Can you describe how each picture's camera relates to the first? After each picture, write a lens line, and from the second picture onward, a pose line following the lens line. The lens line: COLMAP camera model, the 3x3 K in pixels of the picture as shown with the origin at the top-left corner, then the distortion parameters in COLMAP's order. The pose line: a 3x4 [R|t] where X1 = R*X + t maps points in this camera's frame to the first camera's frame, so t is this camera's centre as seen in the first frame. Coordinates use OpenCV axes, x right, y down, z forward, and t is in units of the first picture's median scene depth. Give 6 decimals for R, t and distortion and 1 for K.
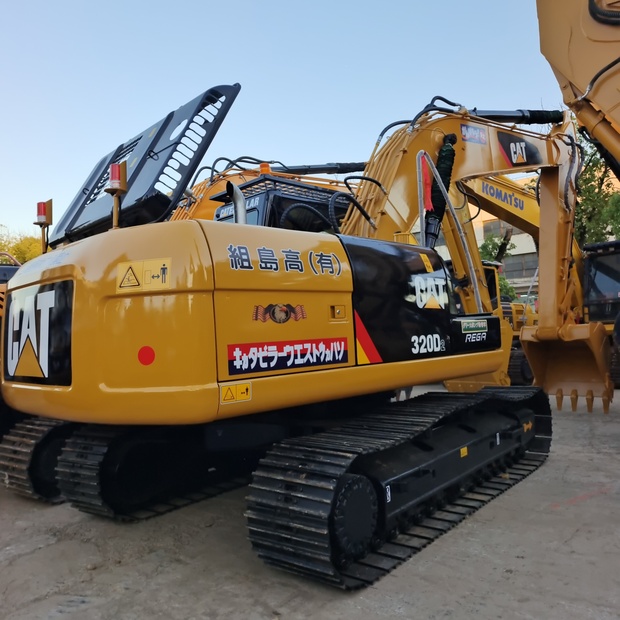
lens RADIAL K [[561.0, 0, 316.6], [0, 561.0, 311.3], [0, 0, 1]] dist [0.022278, 0.016460]
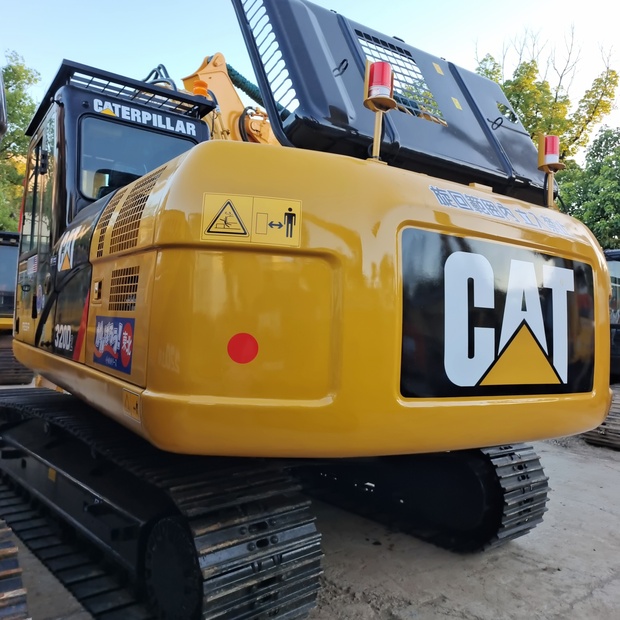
lens RADIAL K [[561.0, 0, 316.6], [0, 561.0, 311.3], [0, 0, 1]] dist [0.022278, 0.016460]
pose [[0.155245, 0.086869, 0.984049, -0.968774], [-0.097161, 0.992639, -0.072299, 0.082639], [-0.983086, -0.084387, 0.162543, 0.923209]]
